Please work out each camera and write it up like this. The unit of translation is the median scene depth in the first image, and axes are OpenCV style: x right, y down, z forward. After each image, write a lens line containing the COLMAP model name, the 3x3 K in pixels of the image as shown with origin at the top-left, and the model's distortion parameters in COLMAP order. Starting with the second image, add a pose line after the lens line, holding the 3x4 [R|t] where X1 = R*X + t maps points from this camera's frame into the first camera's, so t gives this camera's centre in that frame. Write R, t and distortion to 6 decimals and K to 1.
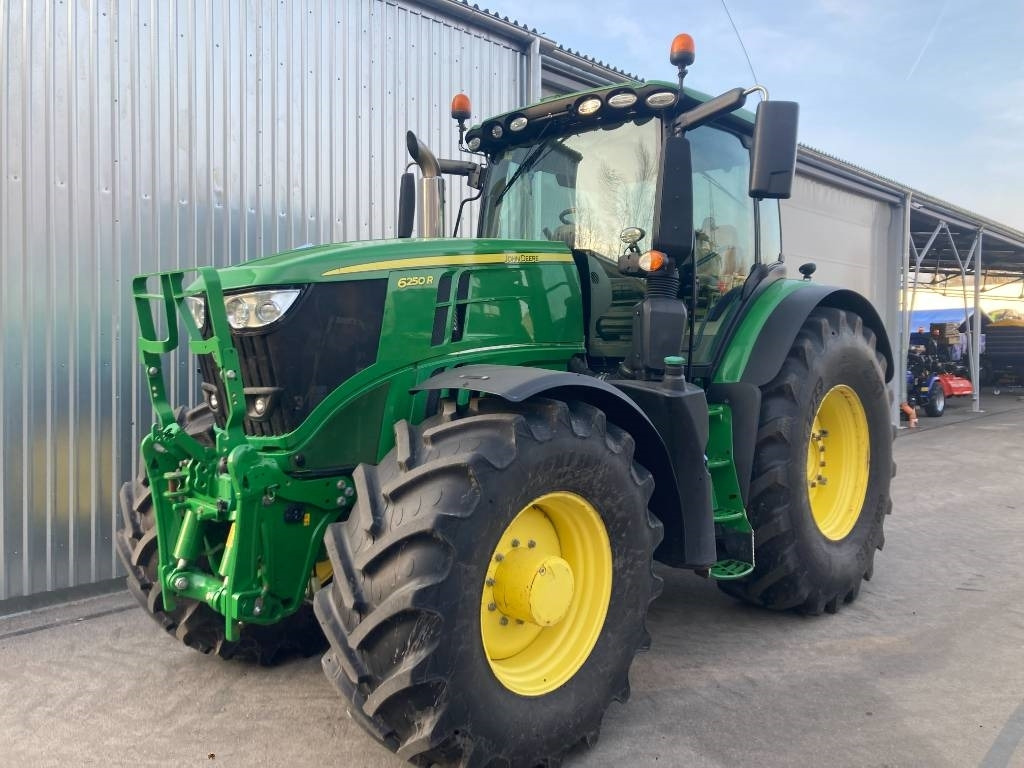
lens RADIAL K [[838.7, 0, 520.1], [0, 838.7, 373.6], [0, 0, 1]] dist [0.034394, -0.045326]
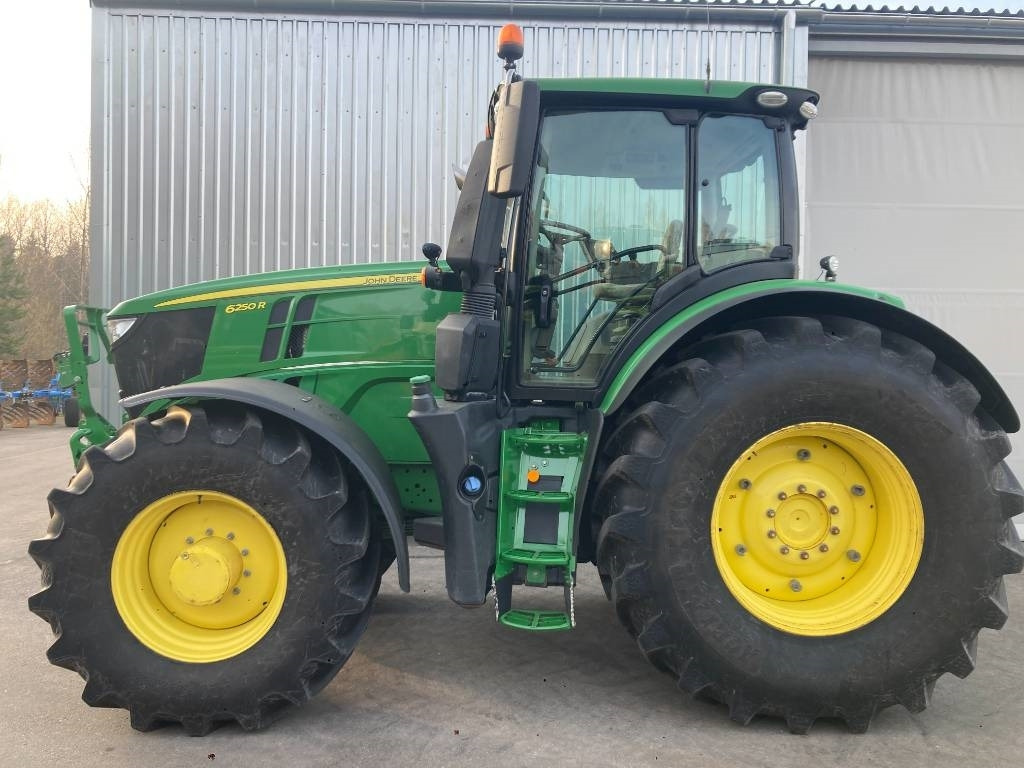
lens RADIAL K [[838.7, 0, 510.1], [0, 838.7, 382.5], [0, 0, 1]] dist [0.034394, -0.045326]
pose [[0.706829, 0.032480, -0.706638, 0.964295], [-0.037073, 0.999273, 0.008848, -0.026097], [0.706412, 0.019943, 0.707520, 0.406543]]
